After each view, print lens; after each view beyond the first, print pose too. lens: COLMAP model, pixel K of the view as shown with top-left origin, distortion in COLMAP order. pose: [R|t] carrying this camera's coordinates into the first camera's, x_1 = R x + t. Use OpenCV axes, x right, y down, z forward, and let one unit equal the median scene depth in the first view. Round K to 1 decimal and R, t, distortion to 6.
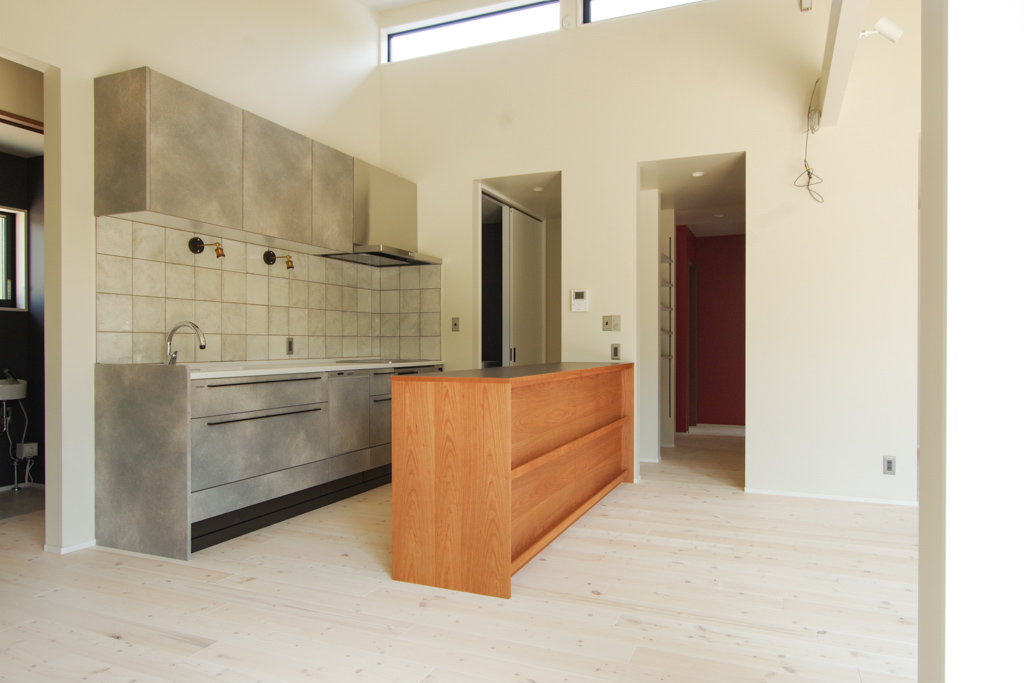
lens RADIAL K [[654.4, 0, 512.0], [0, 654.4, 341.5], [0, 0, 1]] dist [0.005713, 0.000558]
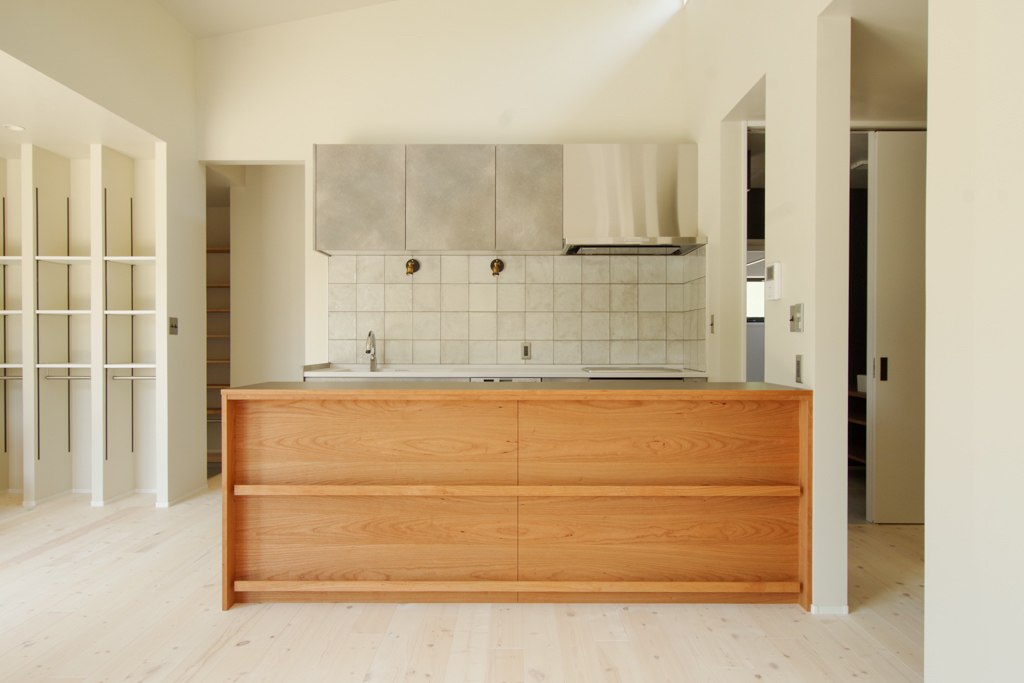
lens RADIAL K [[713.6, 0, 512.0], [0, 713.6, 341.5], [0, 0, 1]] dist [-0.005781, 0.000307]
pose [[0.376017, 0.001383, -0.926612, 0.707988], [0.002168, 0.999995, 0.002372, -0.010631], [0.926610, -0.002900, 0.376012, 0.610101]]
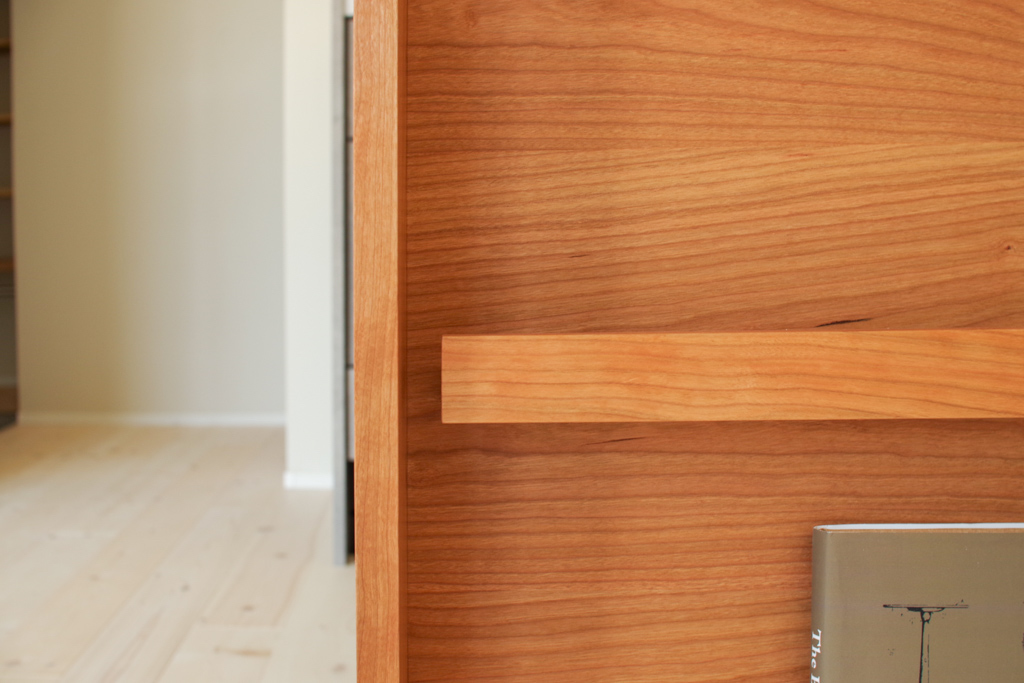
lens RADIAL K [[1354.5, 0, 512.0], [0, 1354.5, 341.5], [0, 0, 1]] dist [-0.137321, 0.066456]
pose [[0.303254, 0.074425, -0.949999, 0.135562], [0.021609, 0.996152, 0.084939, 0.112304], [0.952665, -0.046286, 0.300479, 0.587241]]
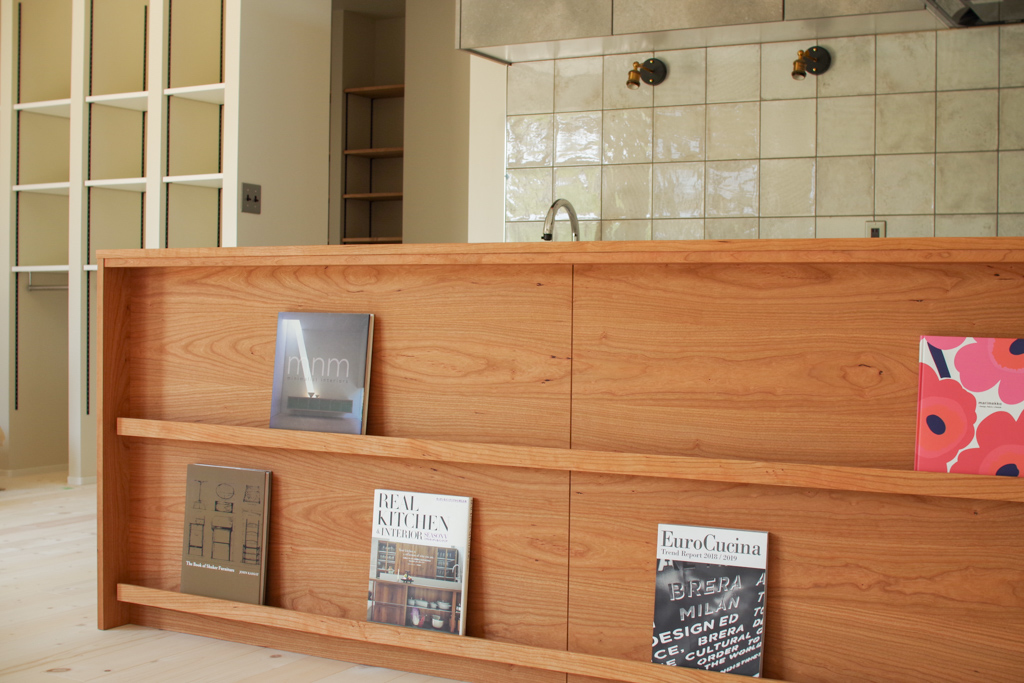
lens RADIAL K [[1354.5, 0, 512.0], [0, 1354.5, 341.5], [0, 0, 1]] dist [-0.137321, 0.066456]
pose [[-0.107455, 0.024313, -0.993913, 0.683990], [-0.009575, 0.999629, 0.025488, 0.062775], [0.994164, 0.012255, -0.107182, 0.904312]]
